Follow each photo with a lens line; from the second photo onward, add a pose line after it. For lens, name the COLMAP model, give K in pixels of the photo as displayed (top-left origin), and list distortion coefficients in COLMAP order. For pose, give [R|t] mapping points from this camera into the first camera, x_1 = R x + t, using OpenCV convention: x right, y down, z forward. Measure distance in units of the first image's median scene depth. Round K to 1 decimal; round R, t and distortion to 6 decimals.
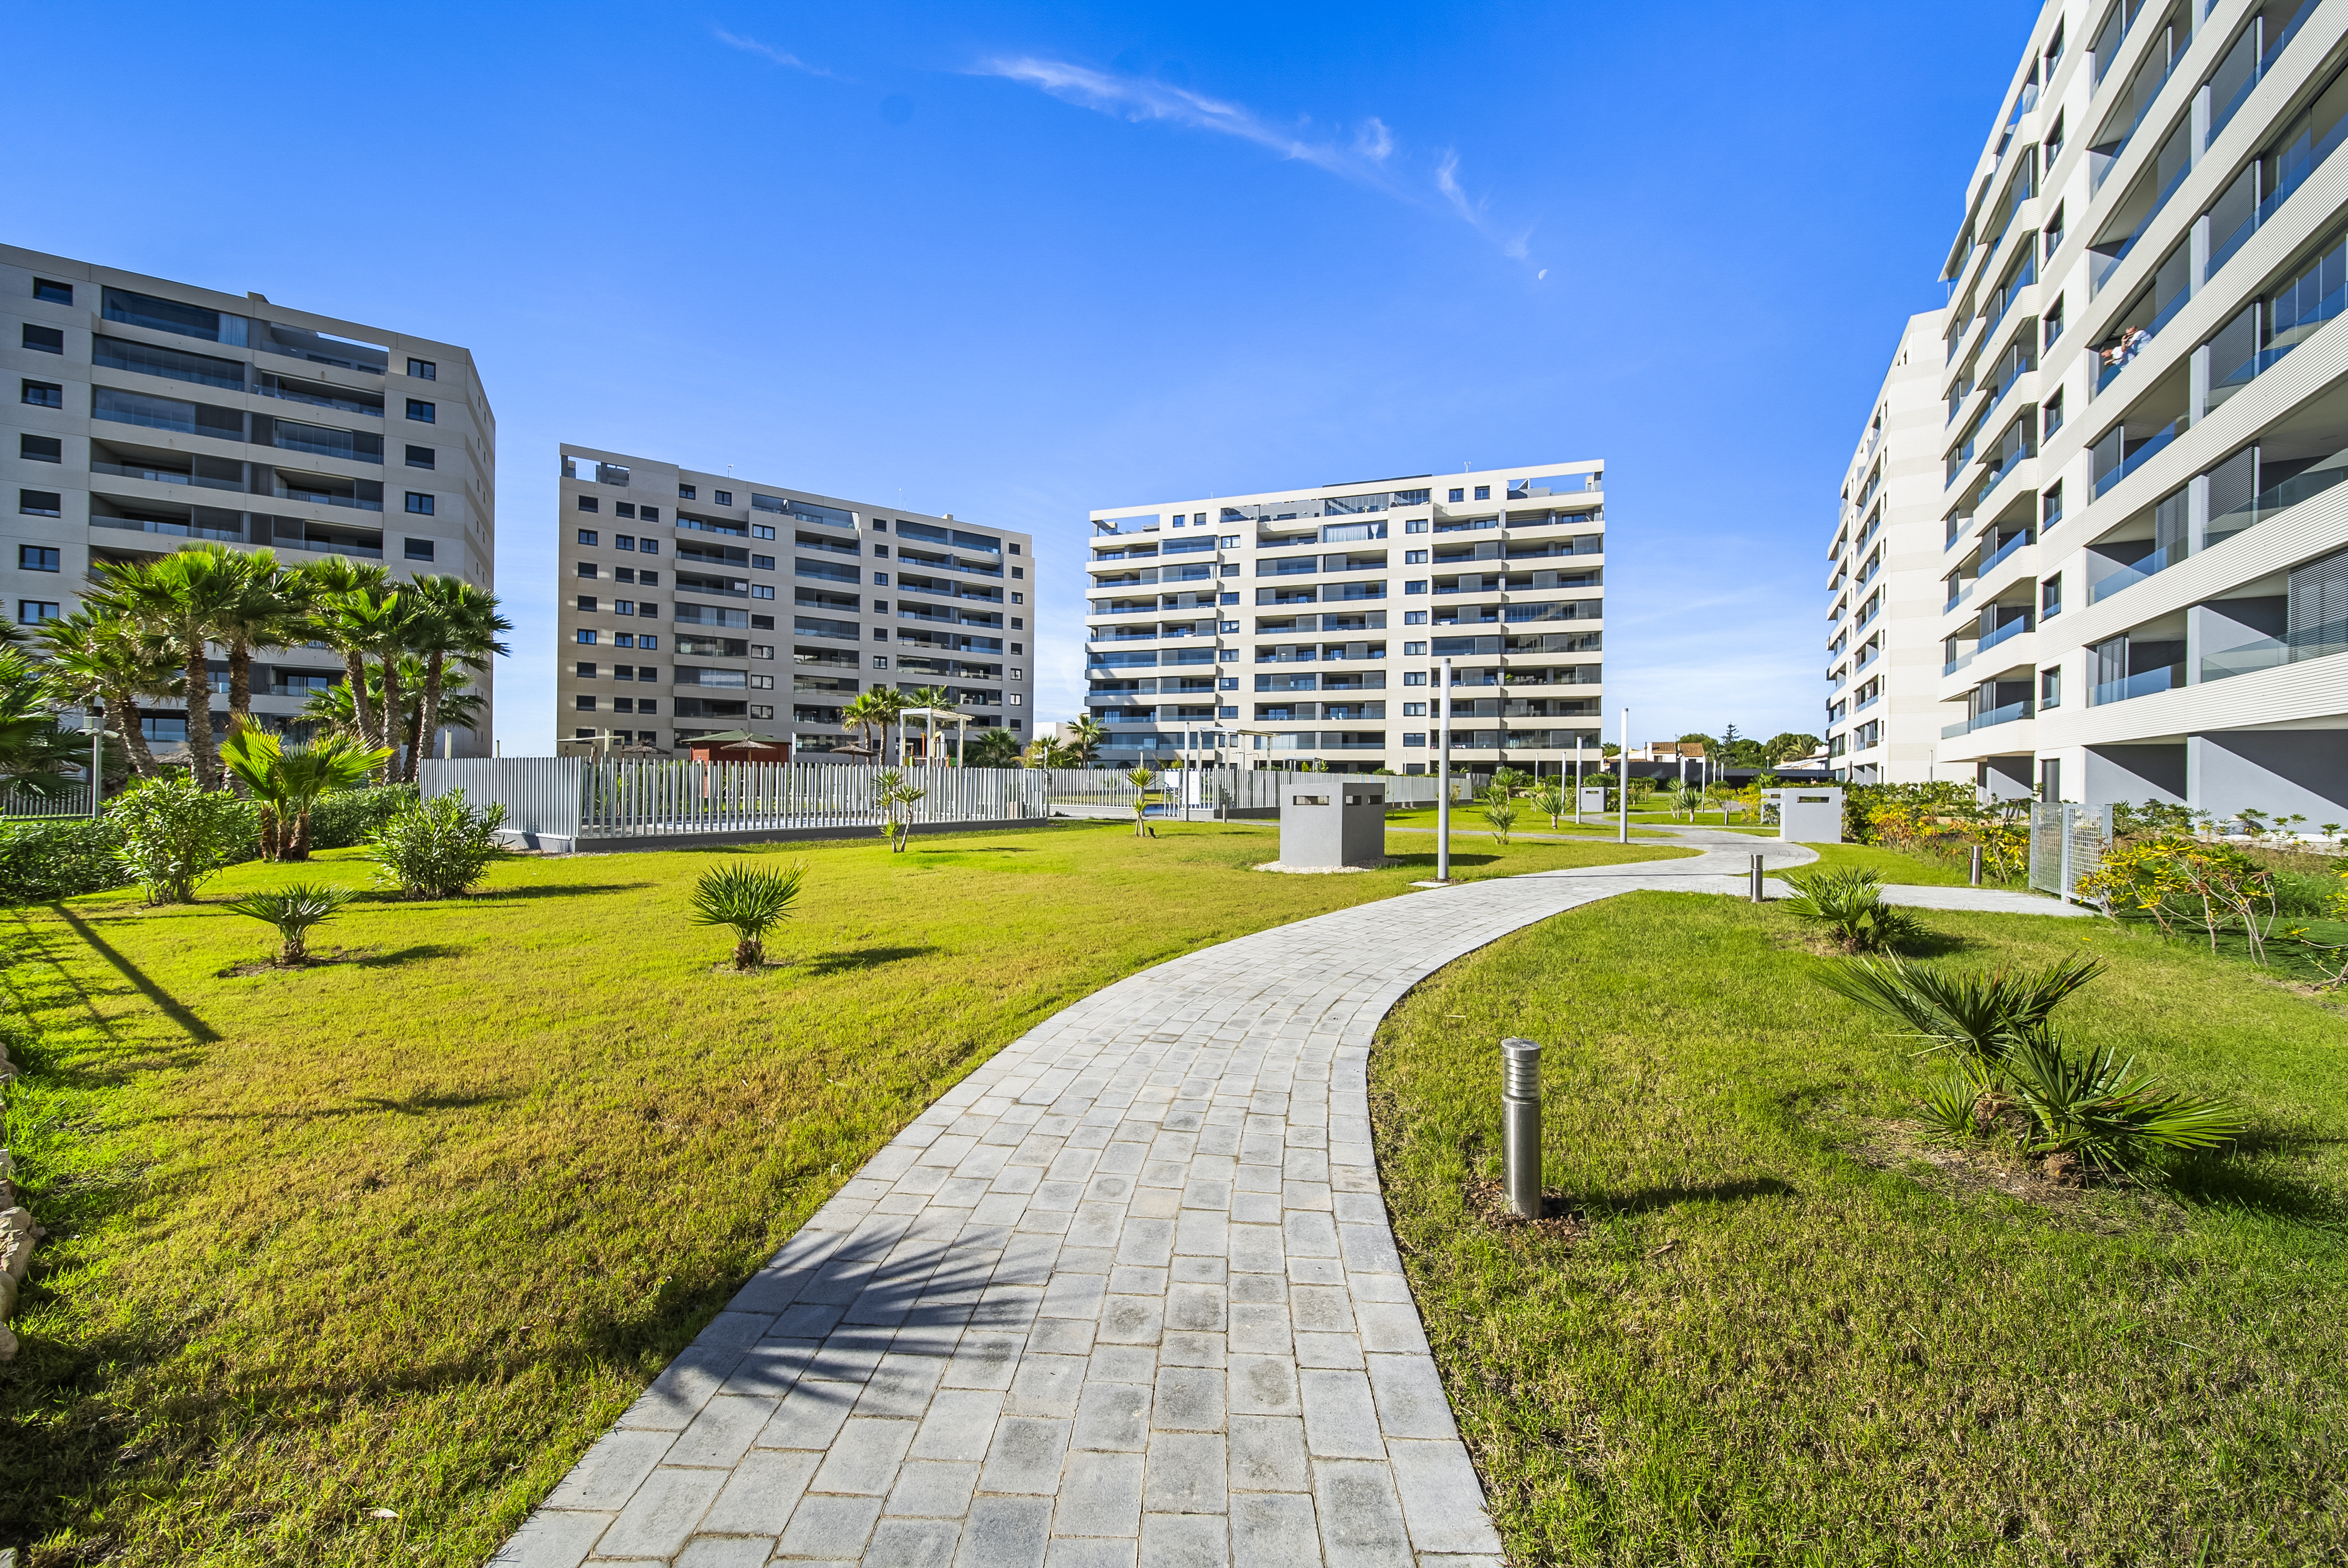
lens RADIAL K [[826.7, 0, 1174.0], [0, 826.7, 784.0], [0, 0, 1]] dist [0.002372, -0.002318]
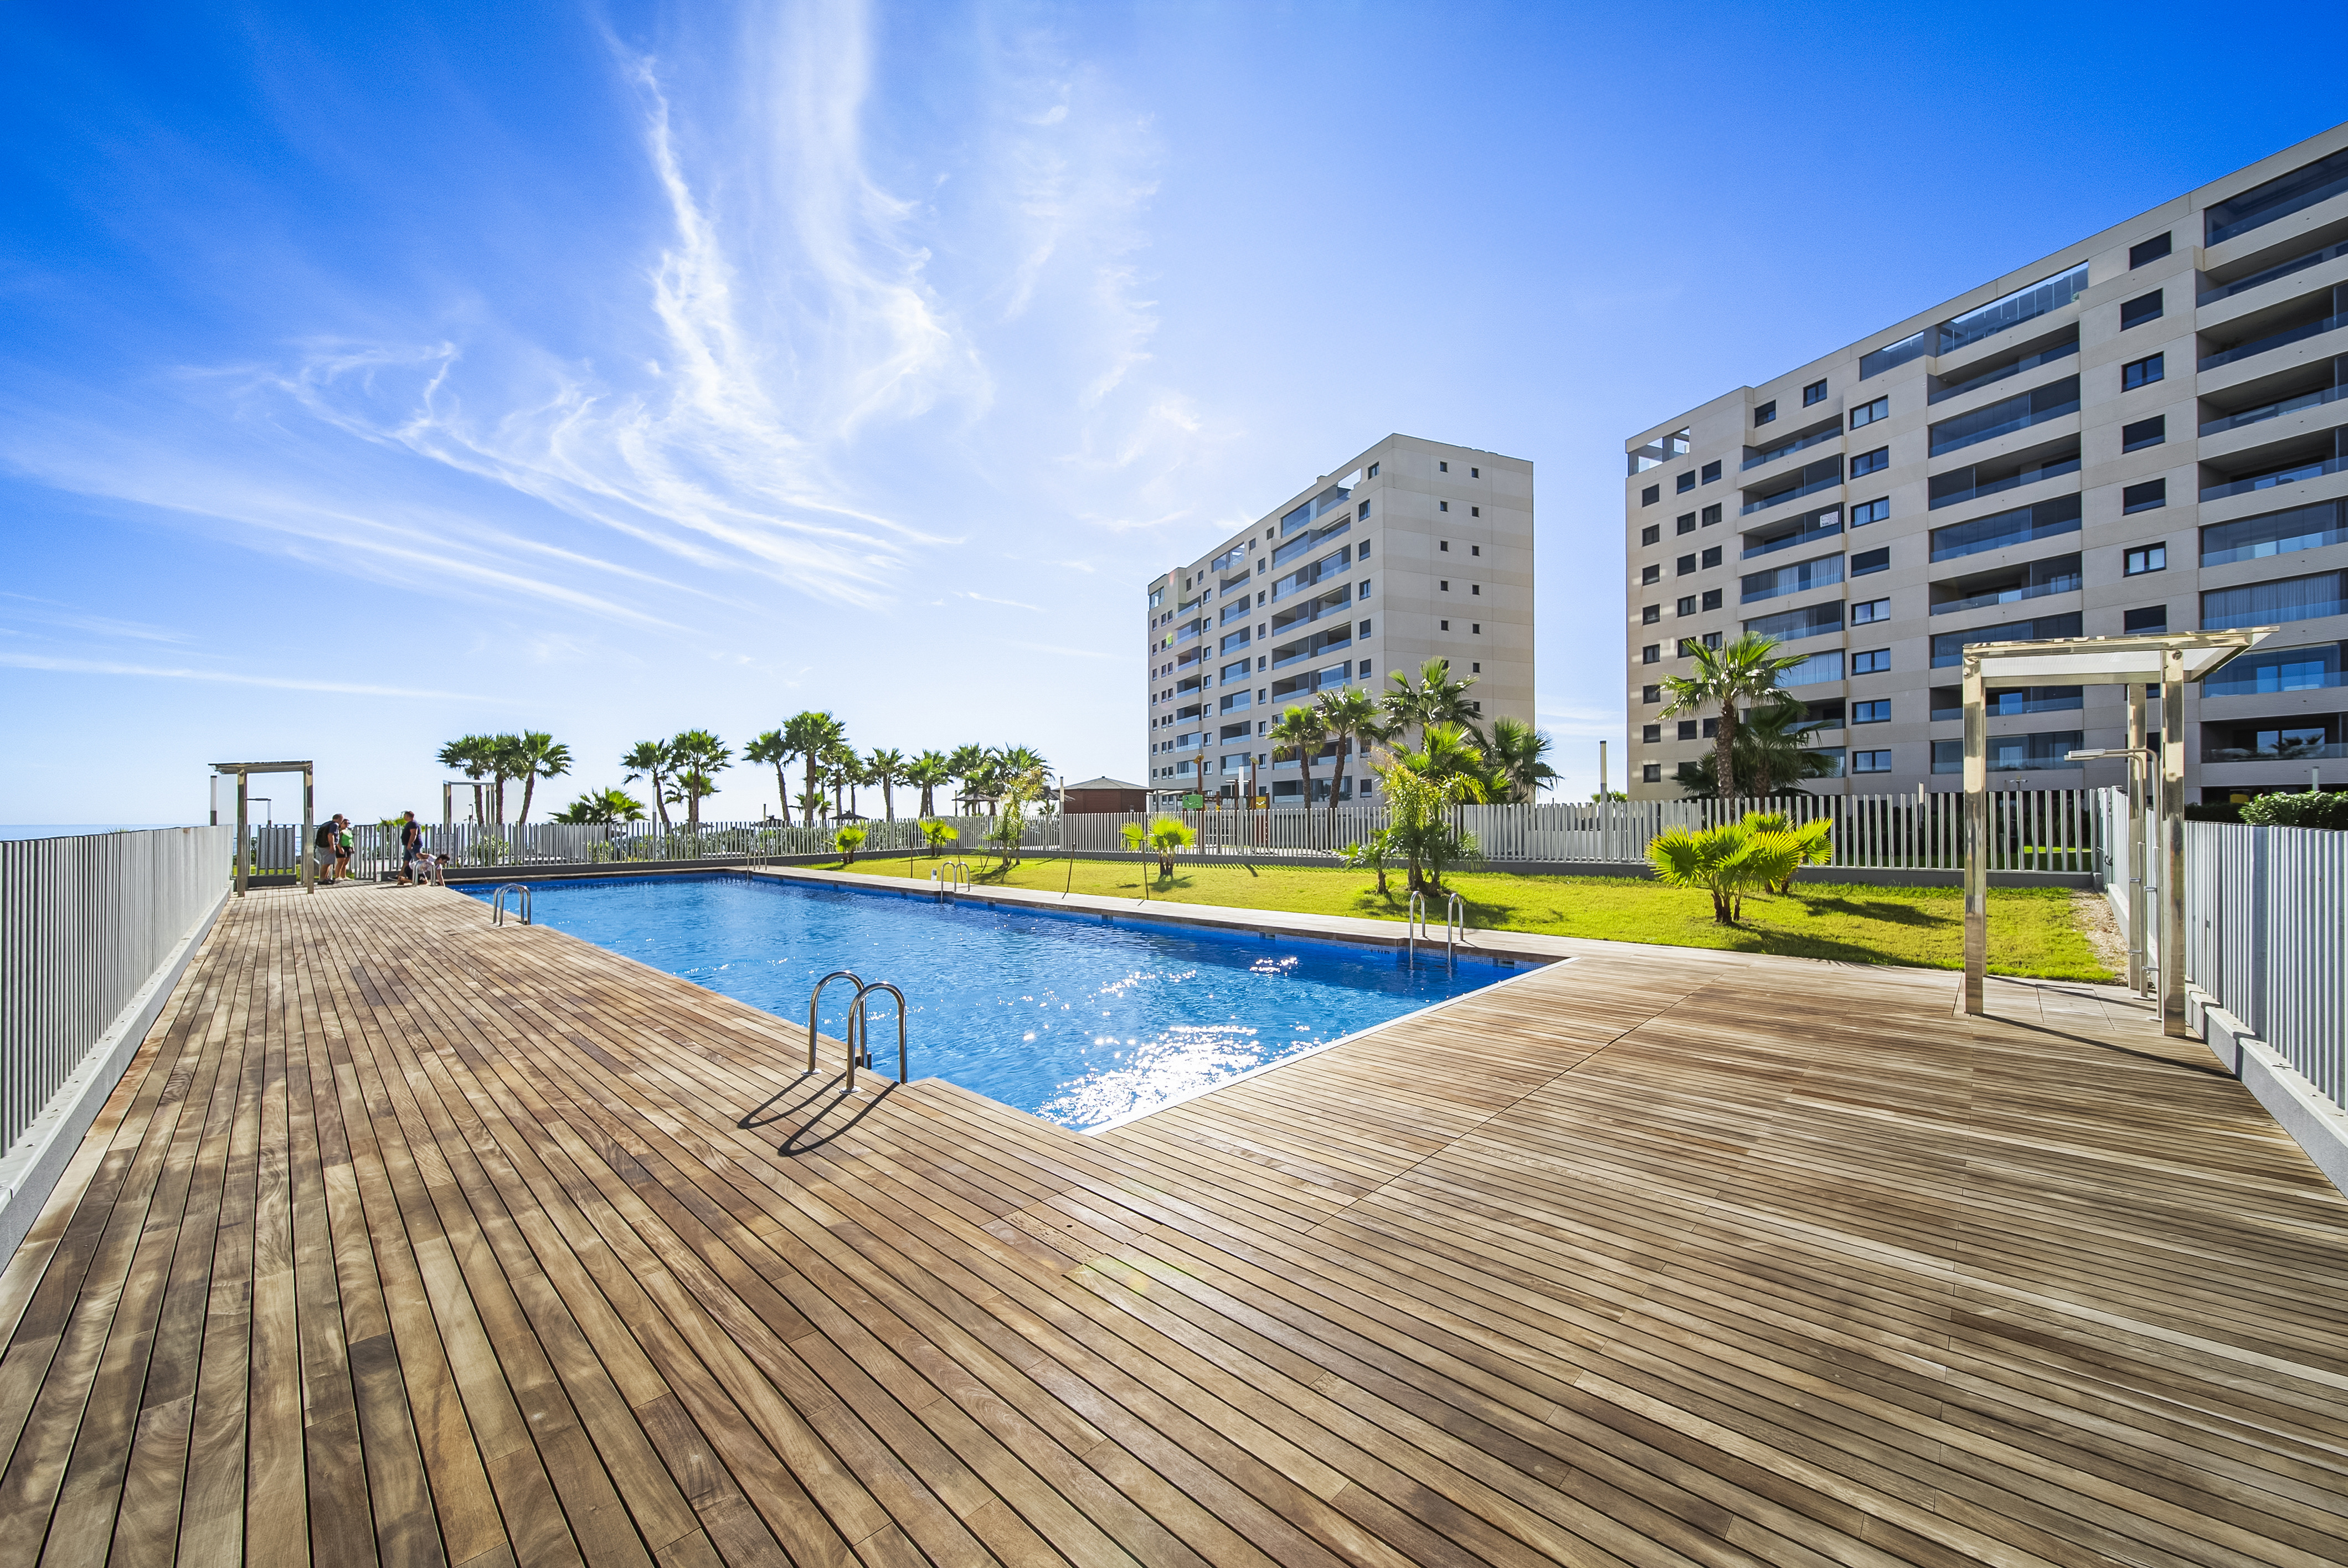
lens RADIAL K [[855.6, 0, 1162.2], [0, 855.6, 814.6], [0, 0, 1]] dist [-0.002472, -0.000260]
pose [[-0.187720, -0.012571, -0.982142, 0.194819], [-0.000359, 0.999919, -0.012730, -0.004299], [0.982222, -0.002037, -0.187710, 0.578135]]
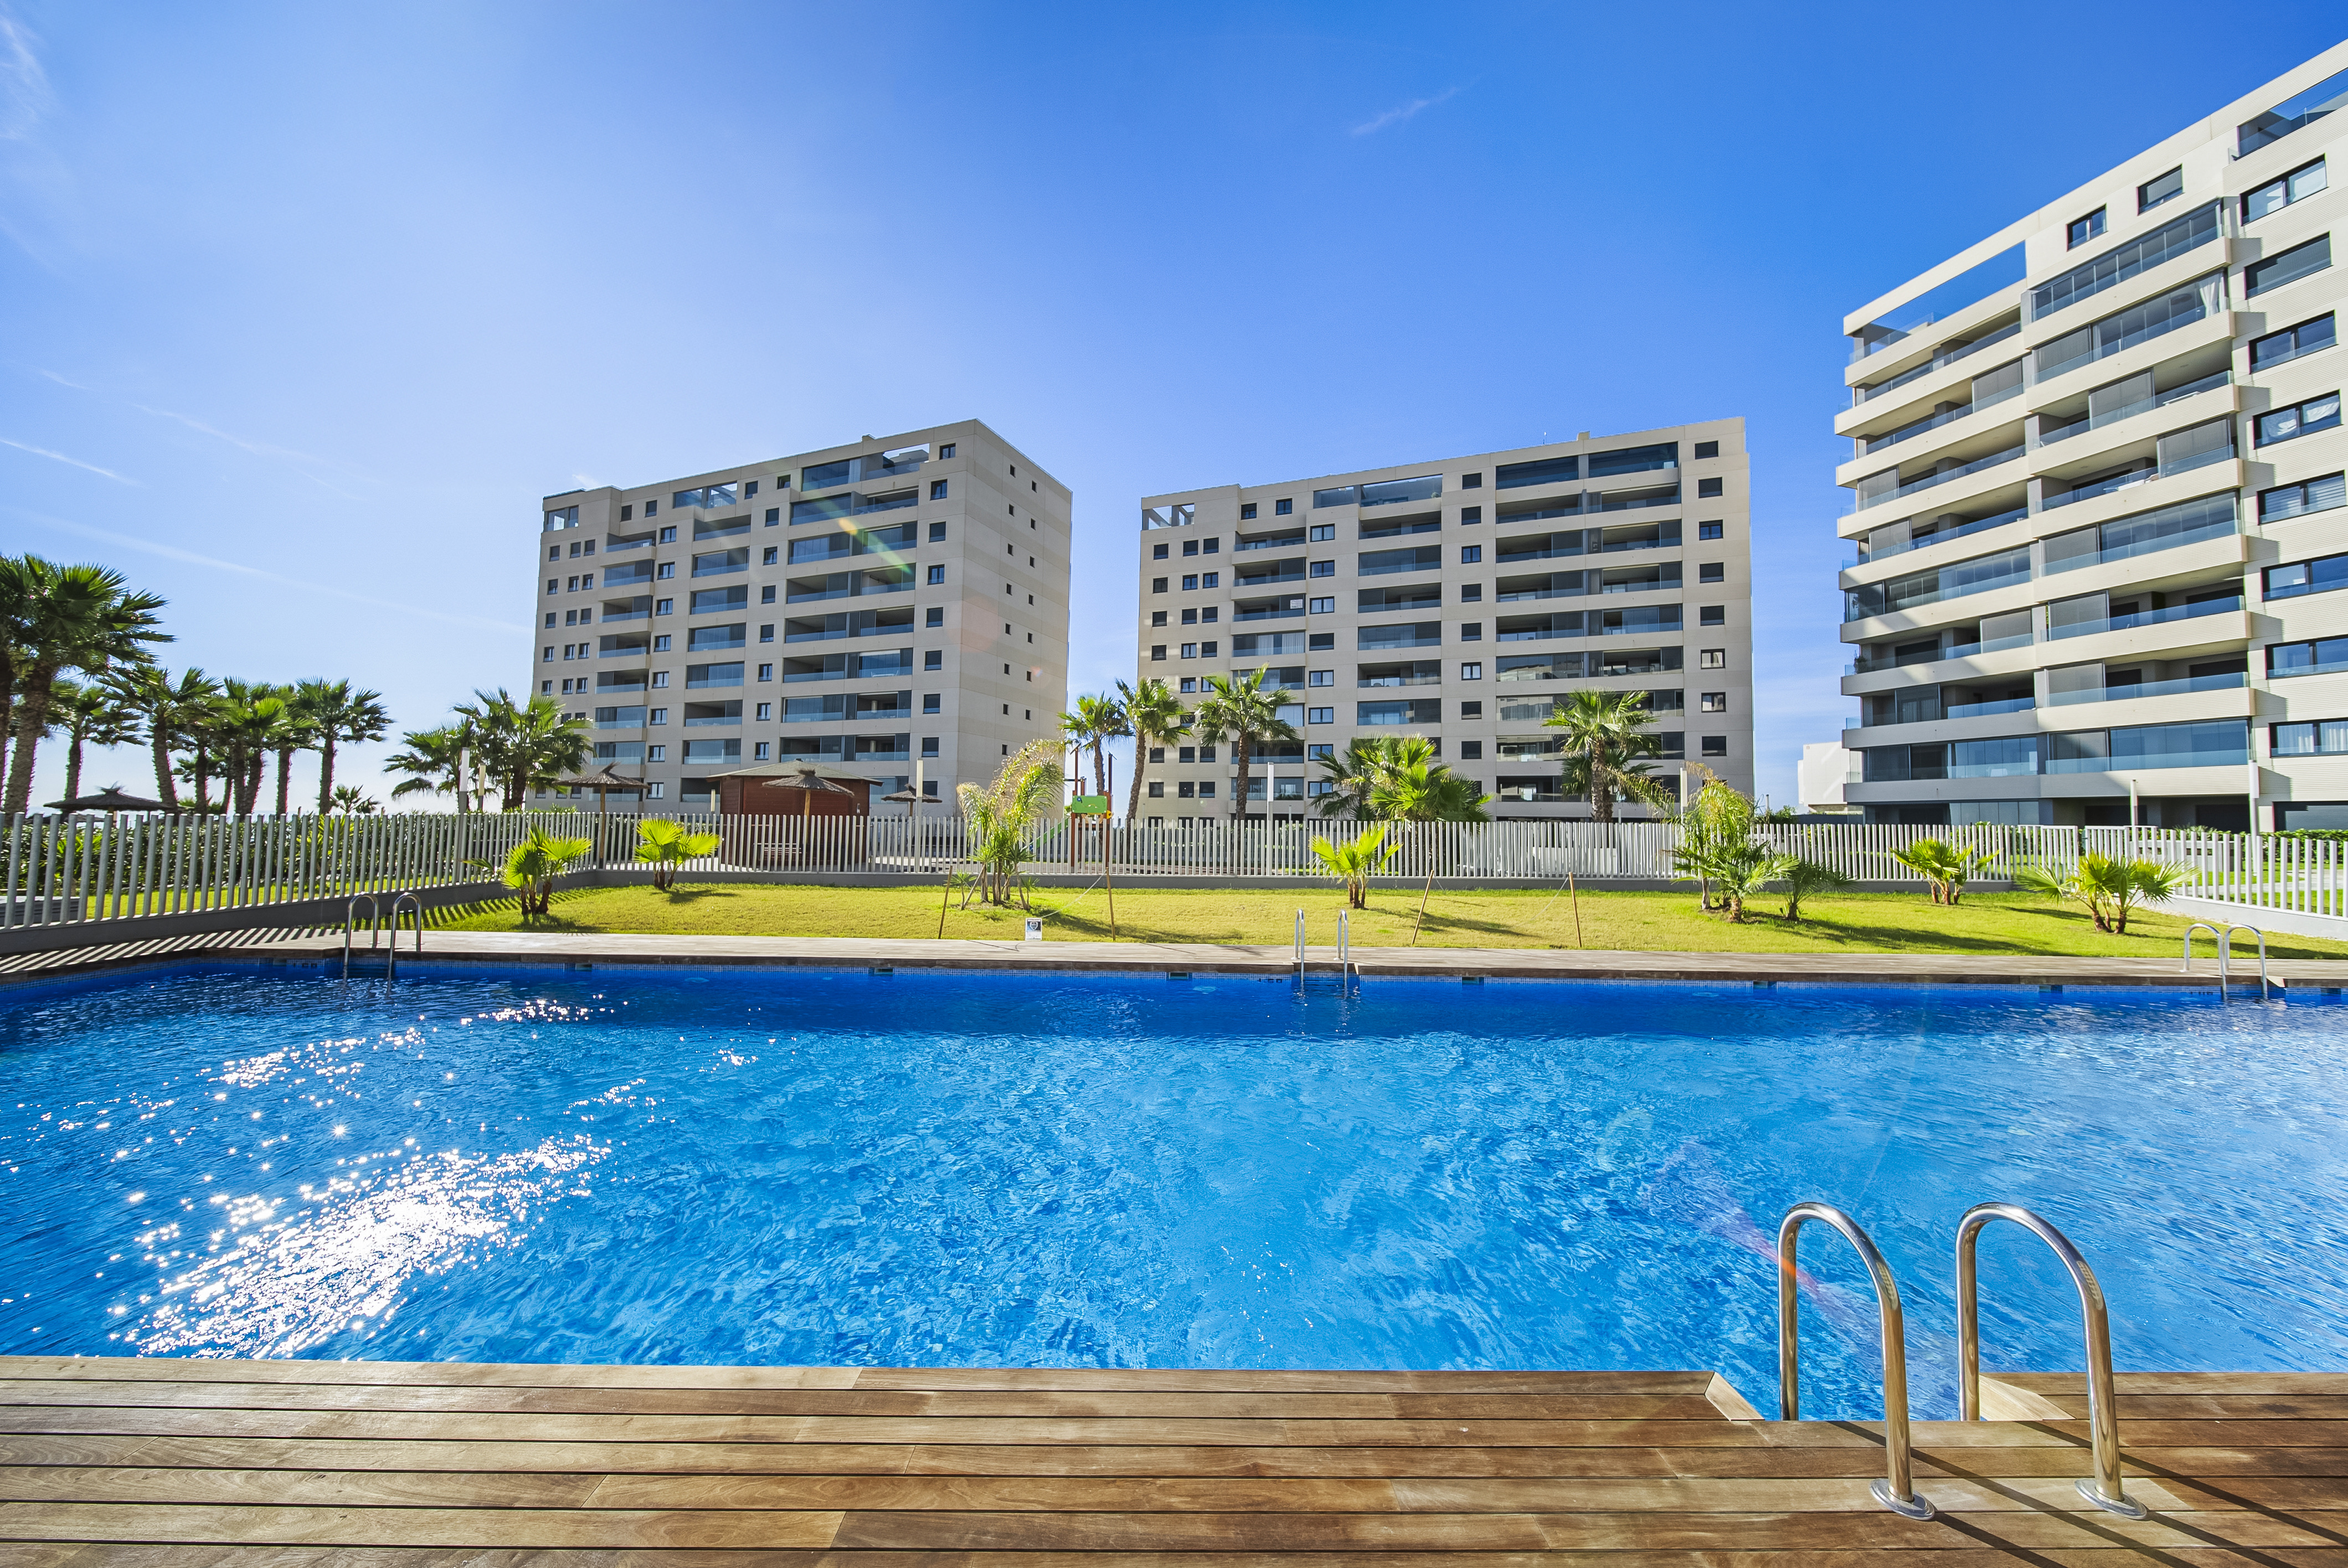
lens RADIAL K [[826.7, 0, 1174.0], [0, 826.7, 784.0], [0, 0, 1]] dist [0.002372, -0.002318]
pose [[0.563419, -0.042368, -0.825085, 0.080504], [-0.012941, 0.998109, -0.060090, -0.005450], [0.826070, 0.044533, 0.561805, 0.407100]]
